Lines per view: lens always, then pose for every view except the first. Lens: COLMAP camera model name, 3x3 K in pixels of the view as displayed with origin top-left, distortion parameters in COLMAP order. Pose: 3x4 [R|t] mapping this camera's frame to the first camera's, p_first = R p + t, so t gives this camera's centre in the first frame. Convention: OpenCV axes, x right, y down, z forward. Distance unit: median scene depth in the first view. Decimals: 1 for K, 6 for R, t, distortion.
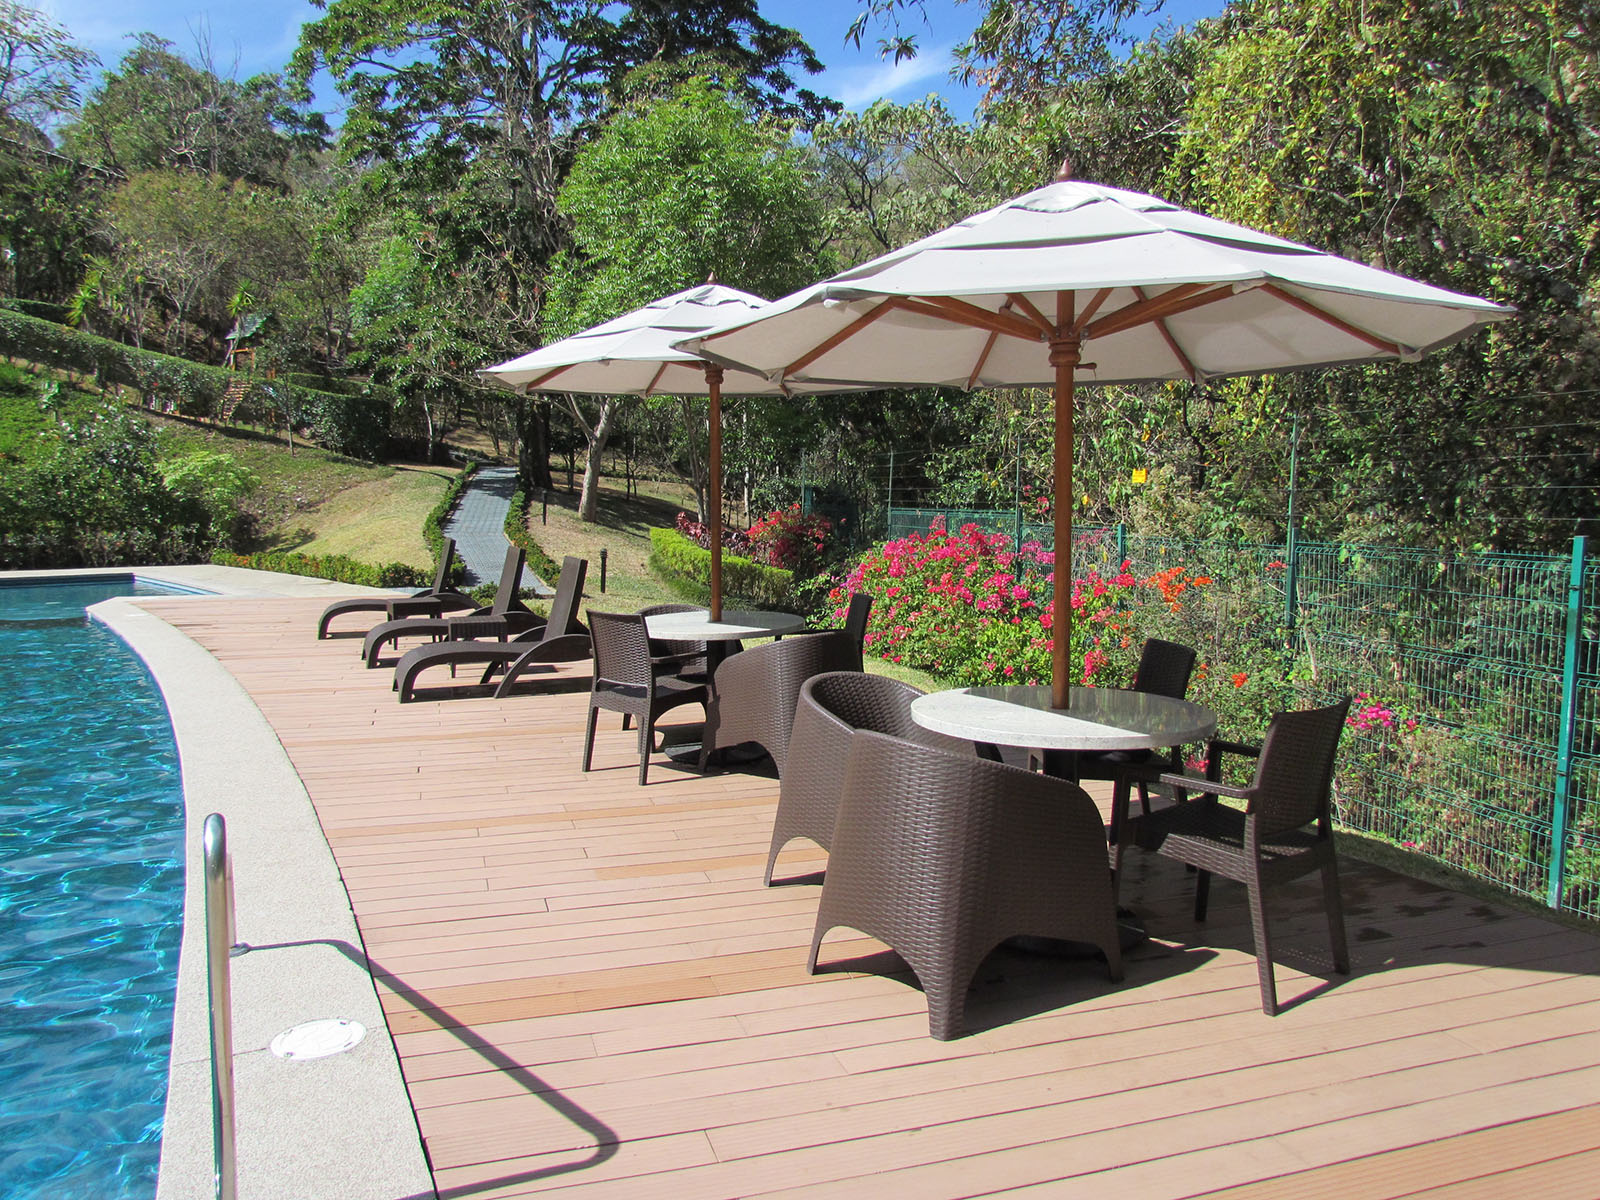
lens RADIAL K [[1152.6, 0, 809.2], [0, 1152.6, 601.4], [0, 0, 1]] dist [-0.024751, 0.009221]
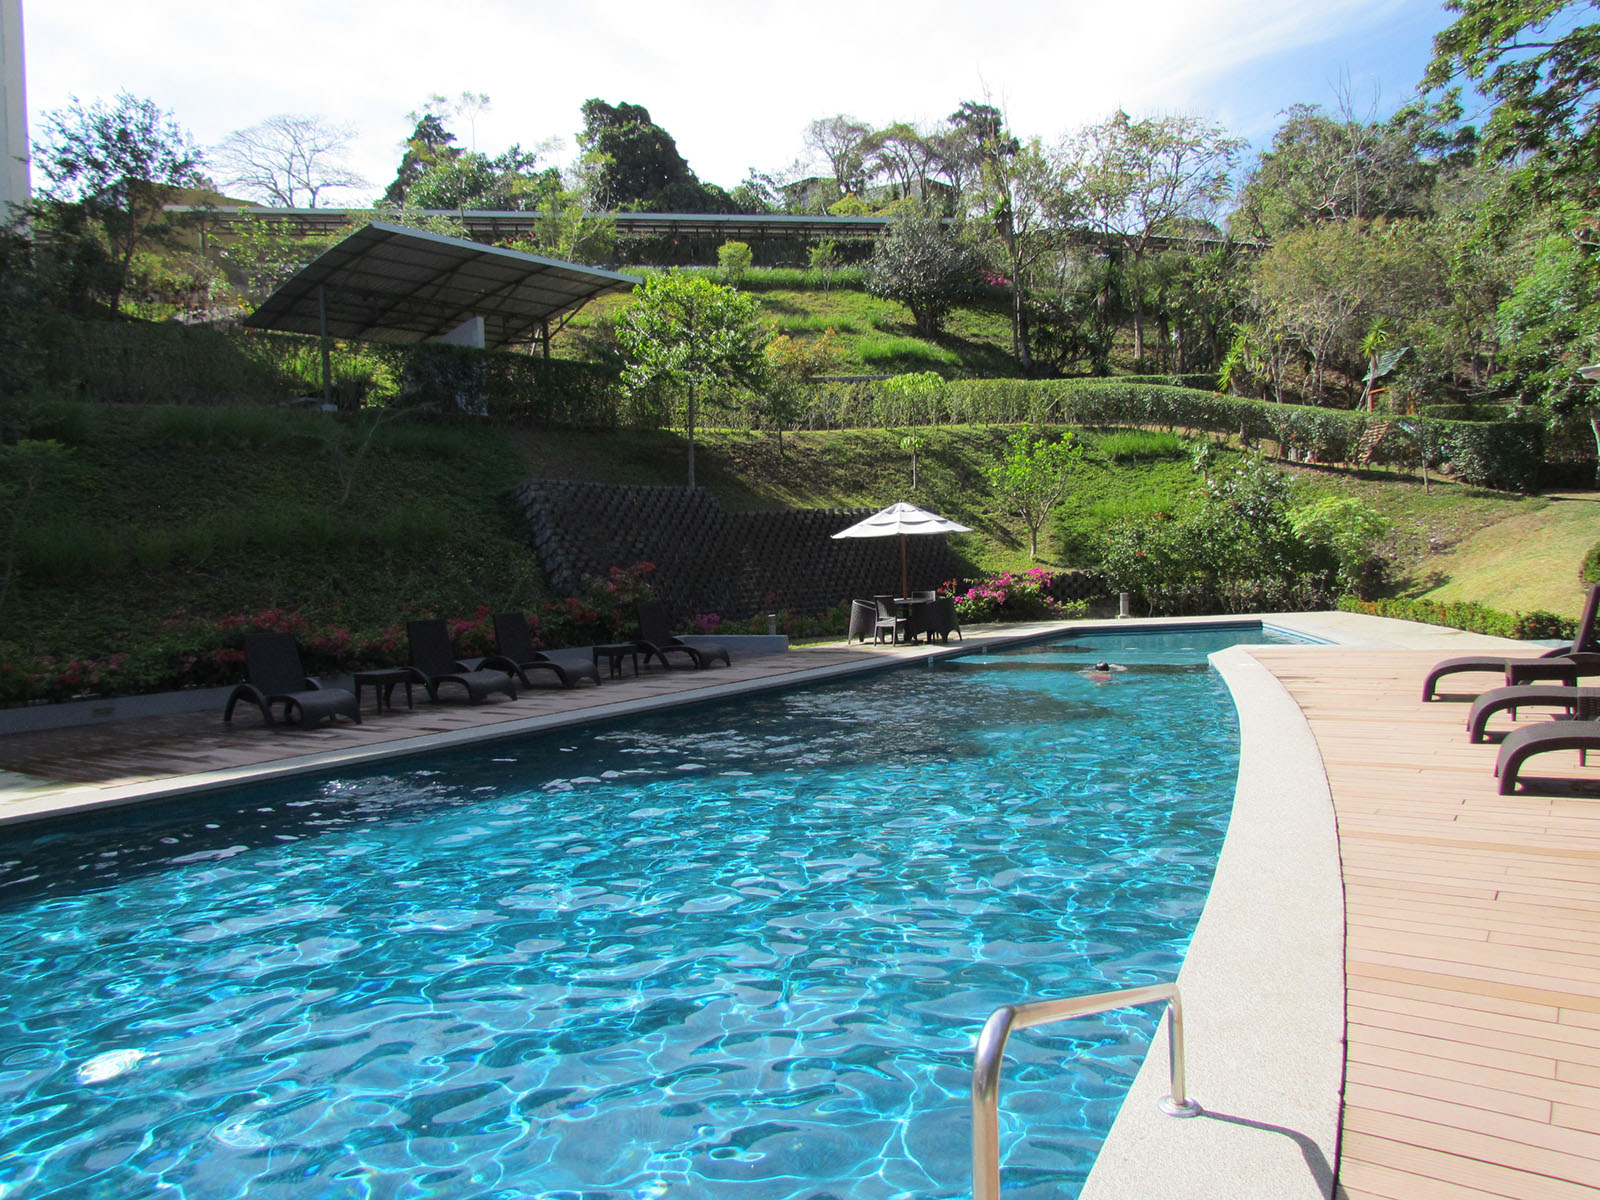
lens RADIAL K [[1152.6, 0, 809.2], [0, 1152.6, 601.4], [0, 0, 1]] dist [-0.024751, 0.009221]
pose [[0.593553, -0.008234, -0.804753, 0.001269], [-0.020170, 0.999481, -0.025103, -0.005505], [0.804542, 0.031132, 0.593079, 0.041066]]
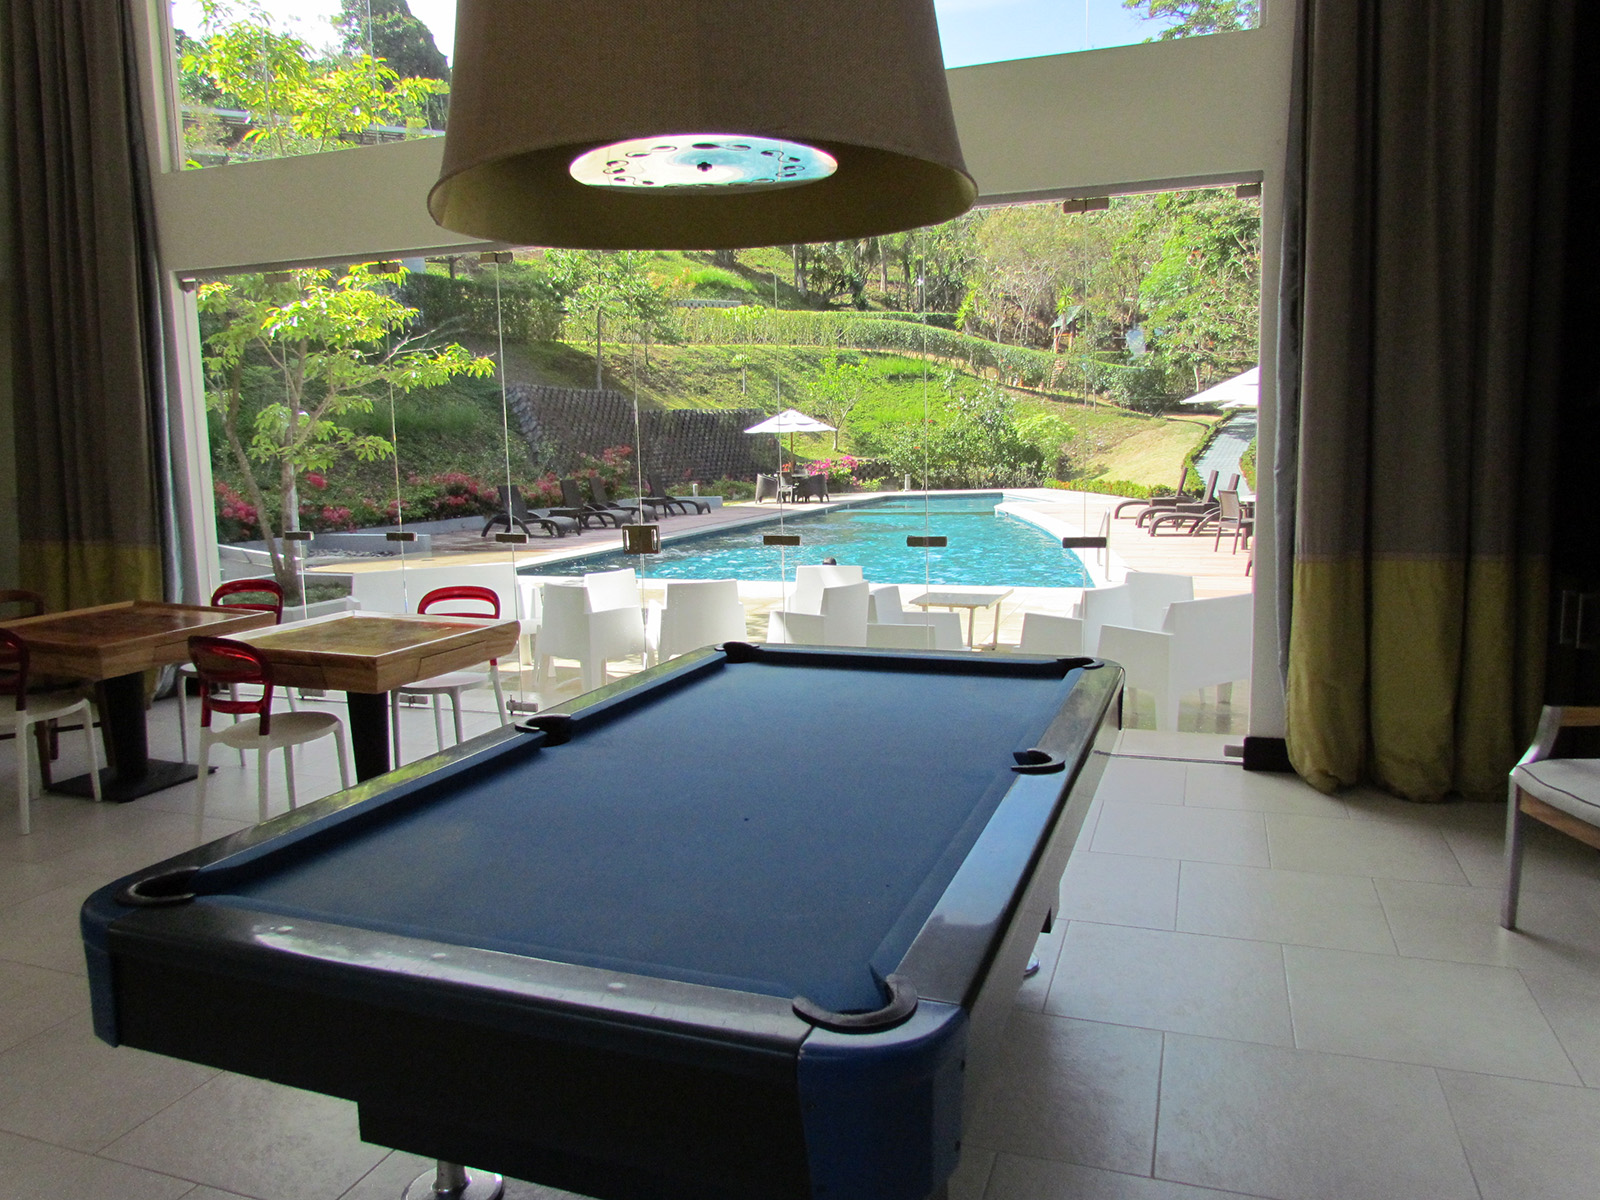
lens RADIAL K [[1152.6, 0, 809.2], [0, 1152.6, 601.4], [0, 0, 1]] dist [-0.024751, 0.009221]
pose [[0.793991, 0.059512, -0.605010, 0.141053], [-0.026423, 0.997635, 0.063456, 0.024530], [0.607356, -0.034398, 0.793685, -0.348662]]
